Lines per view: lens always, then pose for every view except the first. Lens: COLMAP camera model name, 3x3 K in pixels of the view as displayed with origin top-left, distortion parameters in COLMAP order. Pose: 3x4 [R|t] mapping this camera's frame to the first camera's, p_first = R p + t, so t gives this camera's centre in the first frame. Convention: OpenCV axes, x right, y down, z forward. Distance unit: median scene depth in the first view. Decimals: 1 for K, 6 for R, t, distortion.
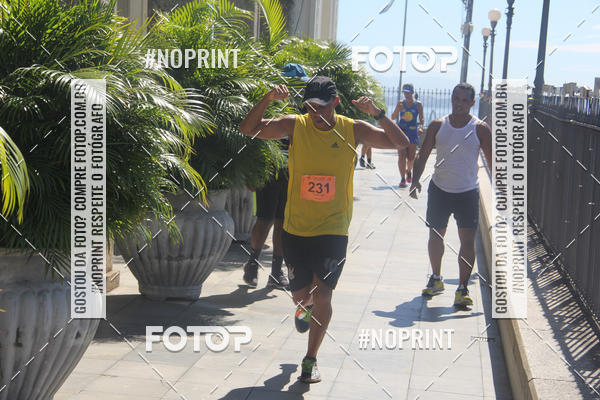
lens RADIAL K [[1220.4, 0, 307.5], [0, 1220.4, 199.0], [0, 0, 1]] dist [0.285978, -0.052570]
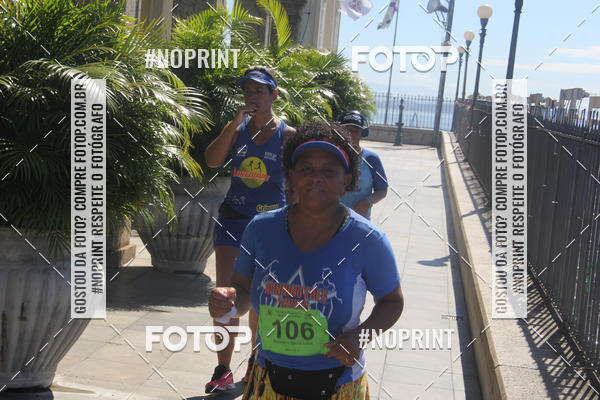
lens RADIAL K [[1272.7, 0, 300.9], [0, 1272.7, 206.1], [0, 0, 1]] dist [0.296990, 0.380867]
pose [[0.999306, 0.034420, 0.014246, -0.013703], [-0.034456, 0.999404, 0.002275, 0.011011], [-0.014159, -0.002764, 0.999896, -0.139827]]
